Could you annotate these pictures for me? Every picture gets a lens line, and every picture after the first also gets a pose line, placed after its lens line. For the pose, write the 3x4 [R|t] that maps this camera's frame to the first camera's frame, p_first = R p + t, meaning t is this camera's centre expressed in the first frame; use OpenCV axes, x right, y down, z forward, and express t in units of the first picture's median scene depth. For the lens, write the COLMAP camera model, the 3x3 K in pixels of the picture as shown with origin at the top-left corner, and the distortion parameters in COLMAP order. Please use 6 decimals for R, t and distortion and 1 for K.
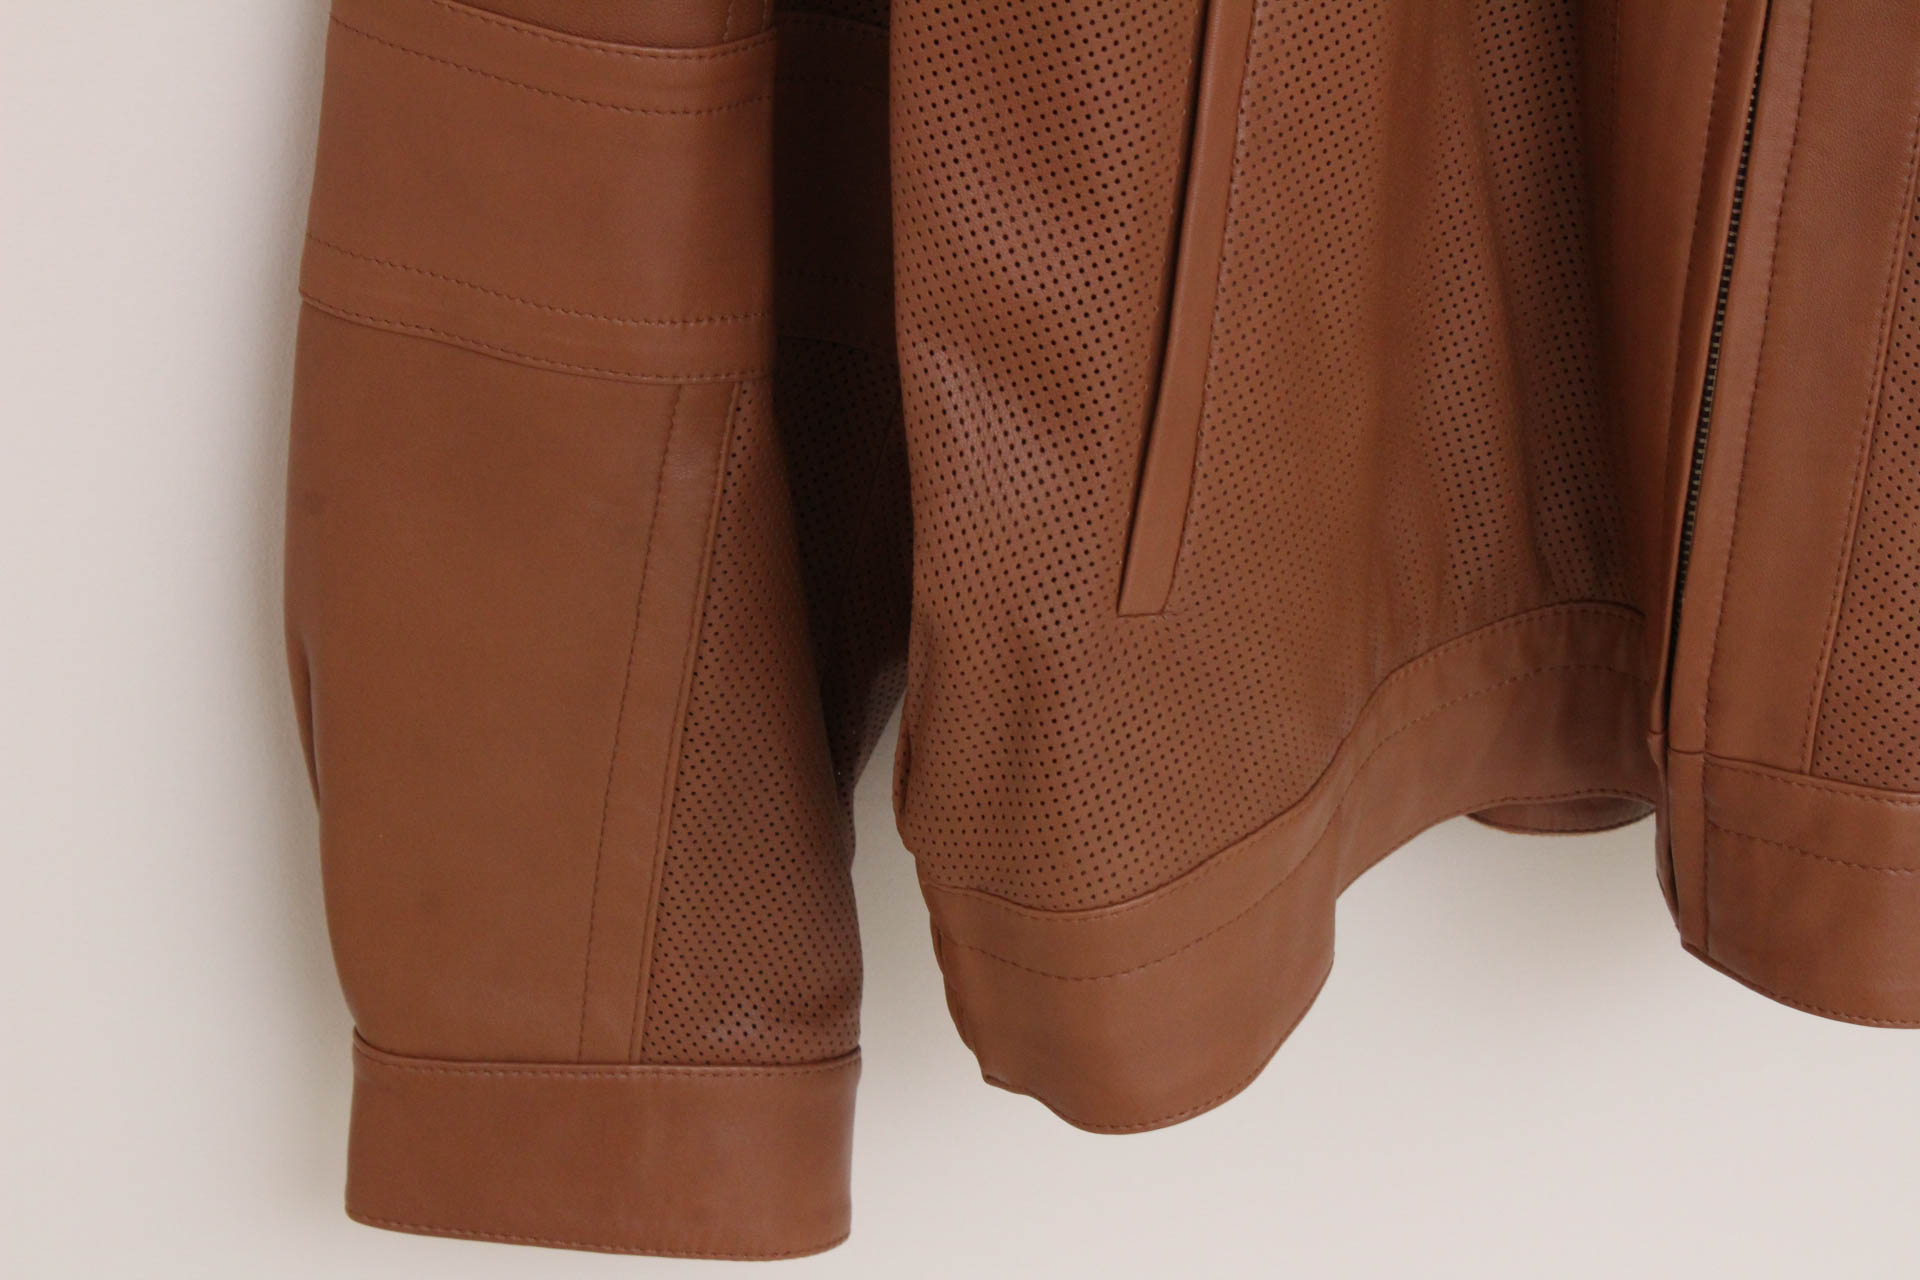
lens RADIAL K [[4469.7, 0, 956.8], [0, 4469.7, 641.8], [0, 0, 1]] dist [0.032486, 0.000000]
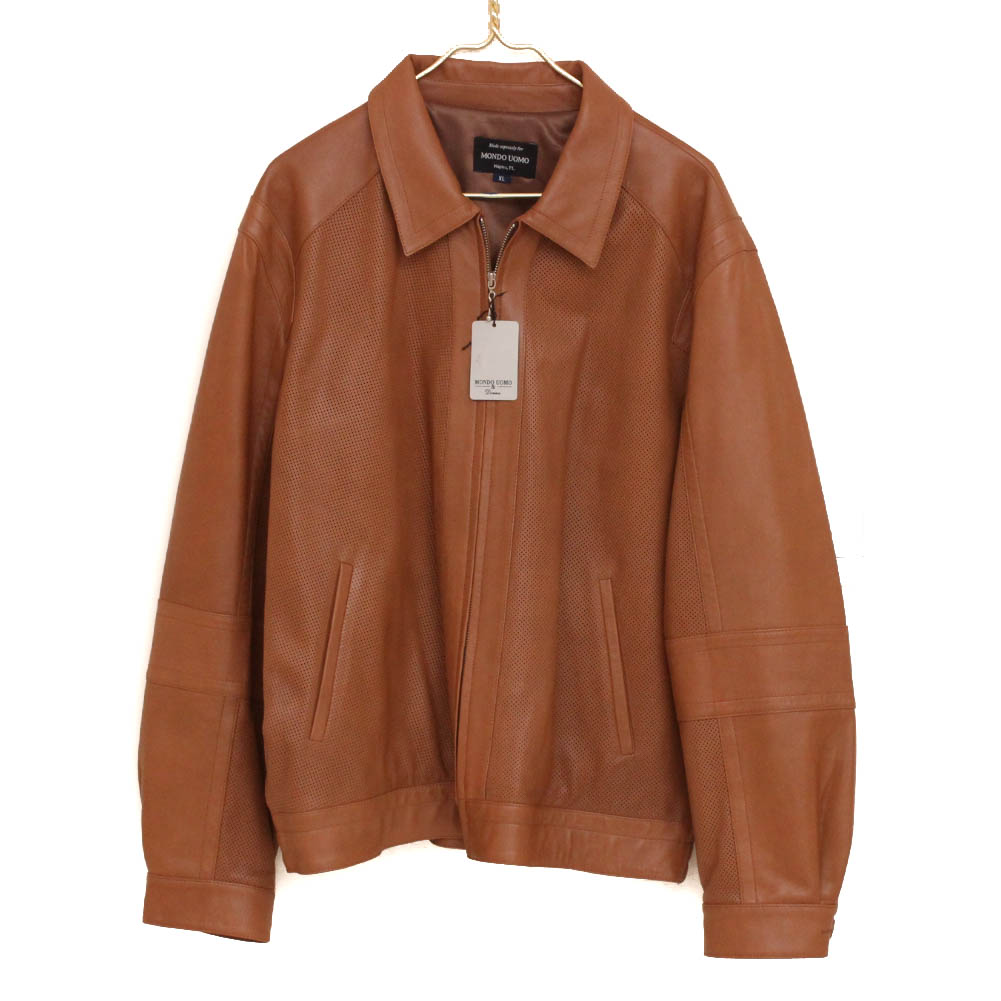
lens RADIAL K [[2945.3, 0, 500.8], [0, 2945.3, 498.5], [0, 0, 1]] dist [-0.096651, 0.000000]
pose [[0.983446, 0.007610, -0.181042, 0.742657], [-0.079356, 0.916296, -0.392560, 0.897199], [0.162900, 0.400429, 0.901732, -1.665613]]
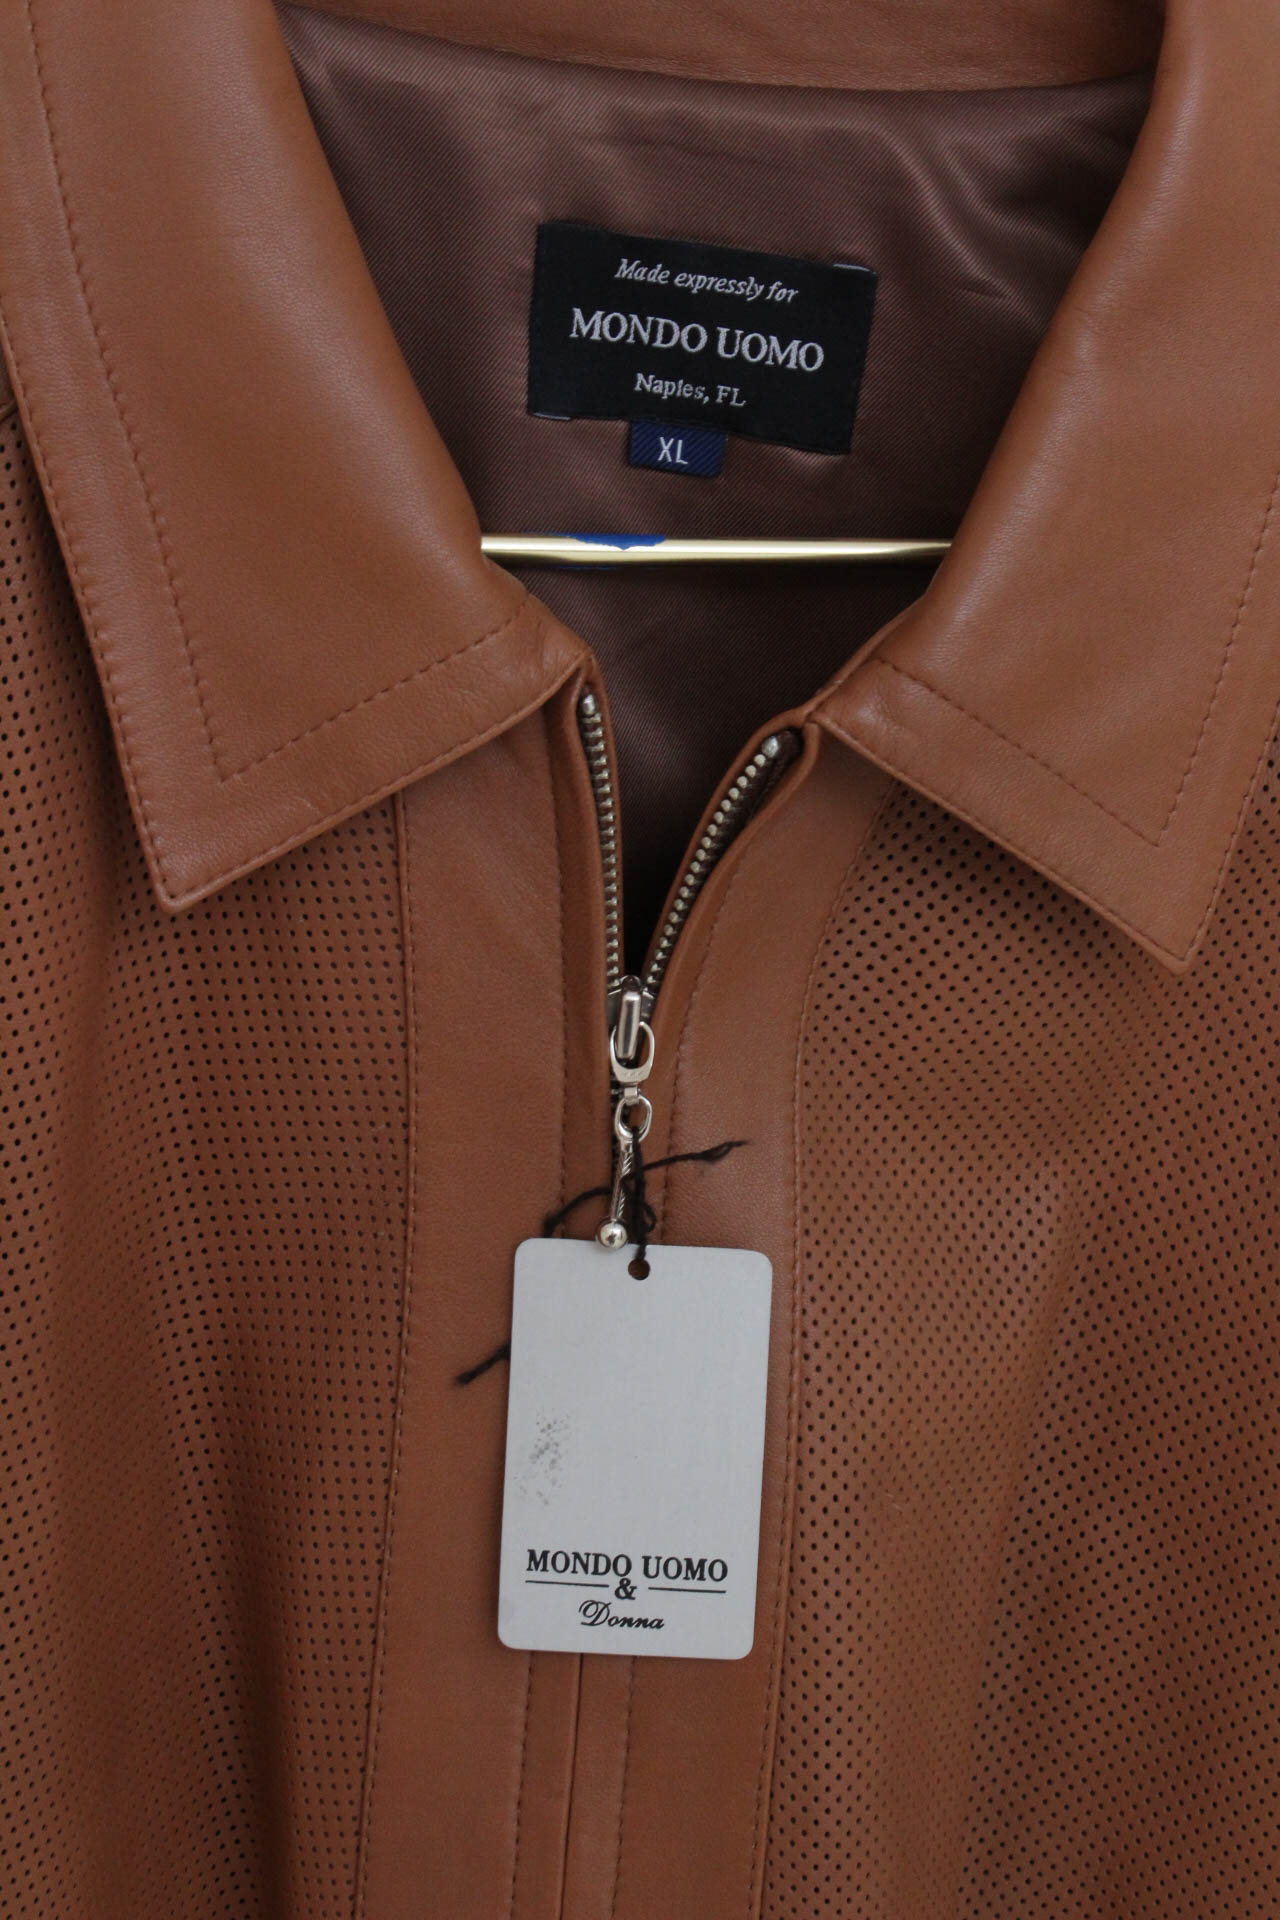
lens RADIAL K [[3873.9, 0, 639.3], [0, 3873.9, 964.6], [0, 0, 1]] dist [0.023332, 0.000000]
pose [[0.999438, 0.033082, -0.005468, 0.207034], [-0.033391, 0.967039, -0.252429, -0.282954], [-0.003063, 0.252470, 0.967600, 0.198390]]
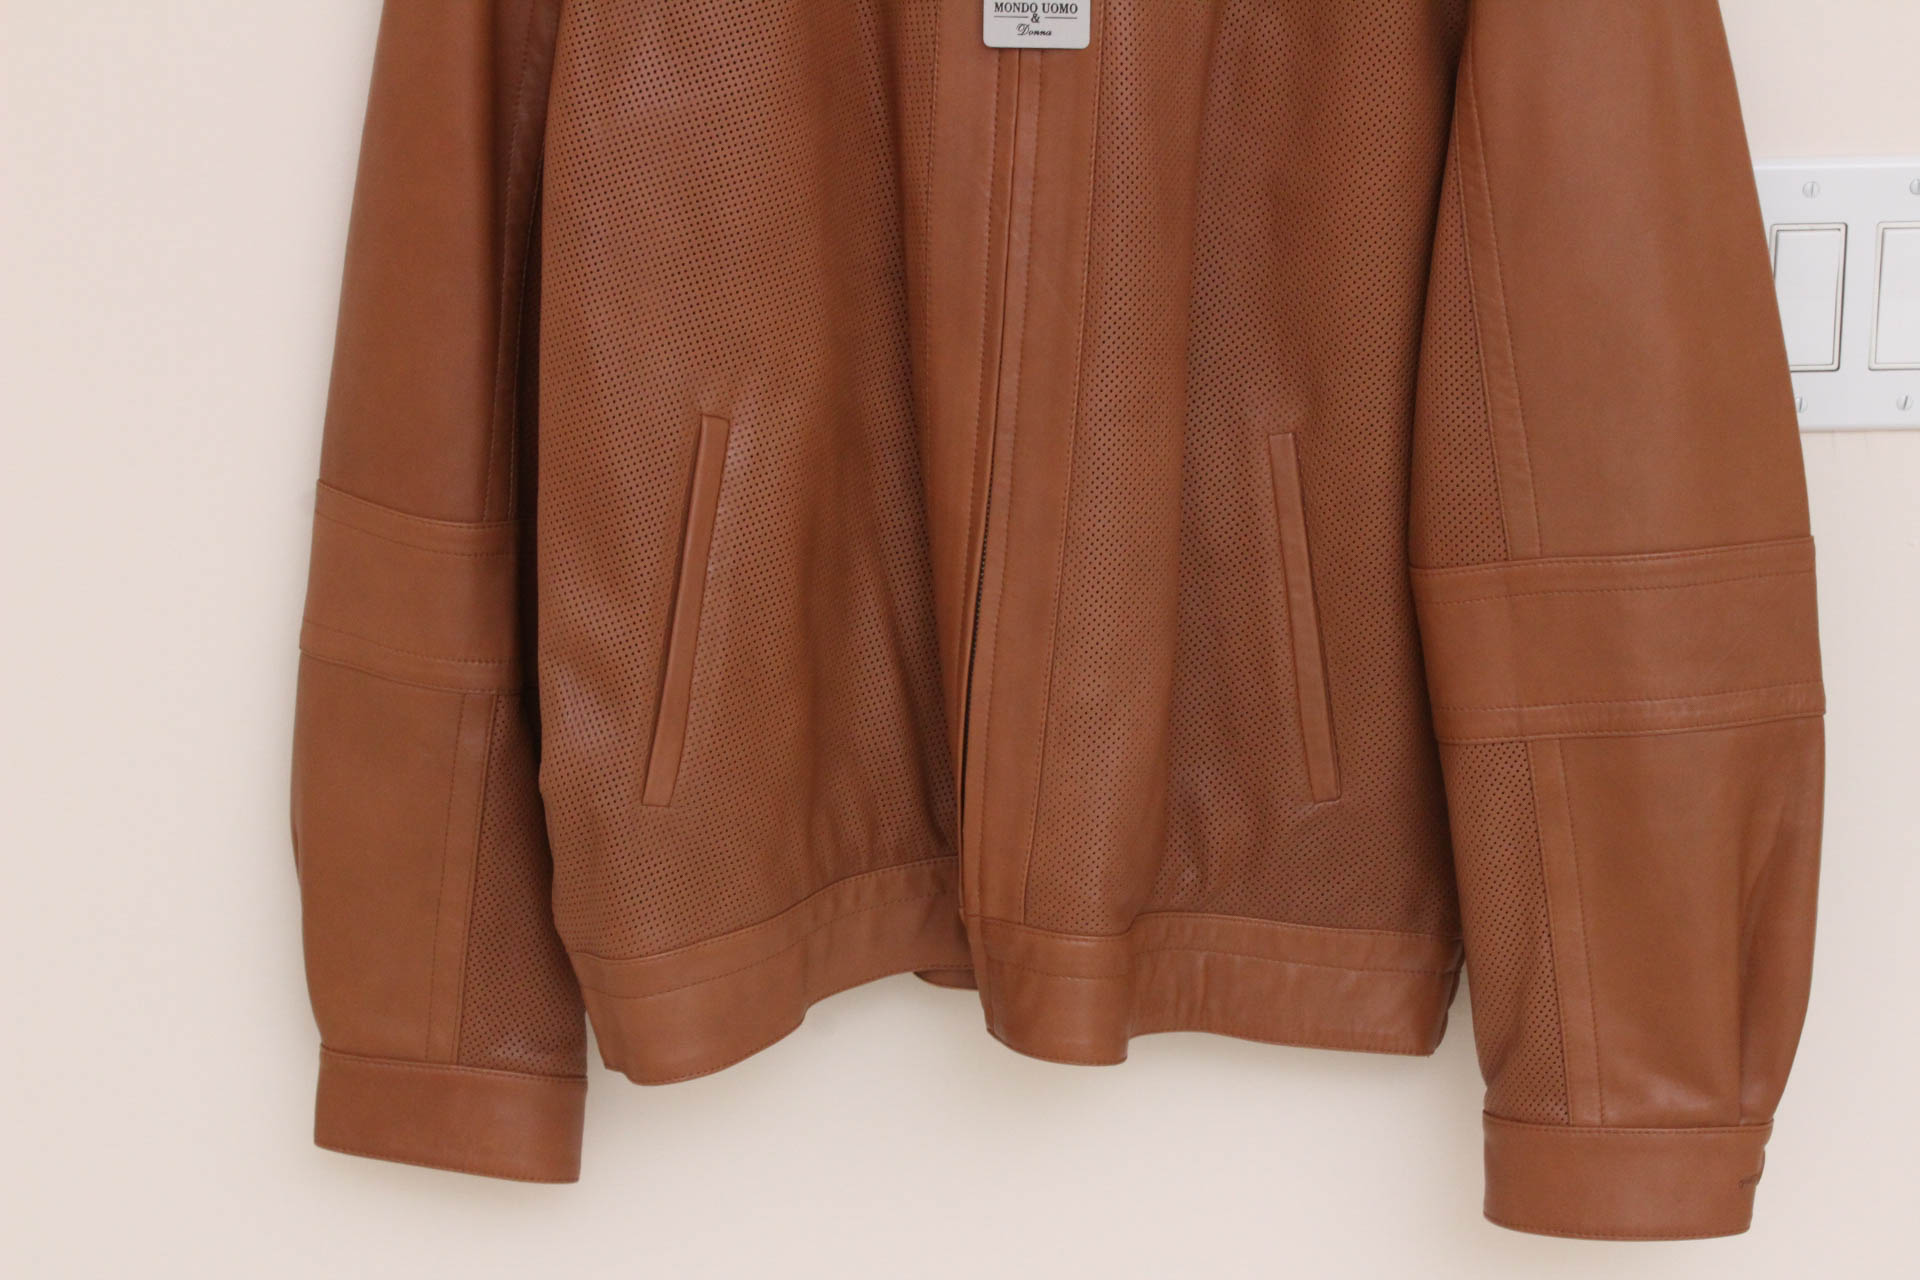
lens RADIAL K [[3626.2, 0, 952.8], [0, 3626.2, 644.6], [0, 0, 1]] dist [-0.010666, 0.000000]
pose [[0.980198, 0.035509, -0.194811, 0.490782], [-0.075790, 0.976156, -0.203410, 0.246554], [0.182943, 0.214147, 0.959517, -0.557978]]
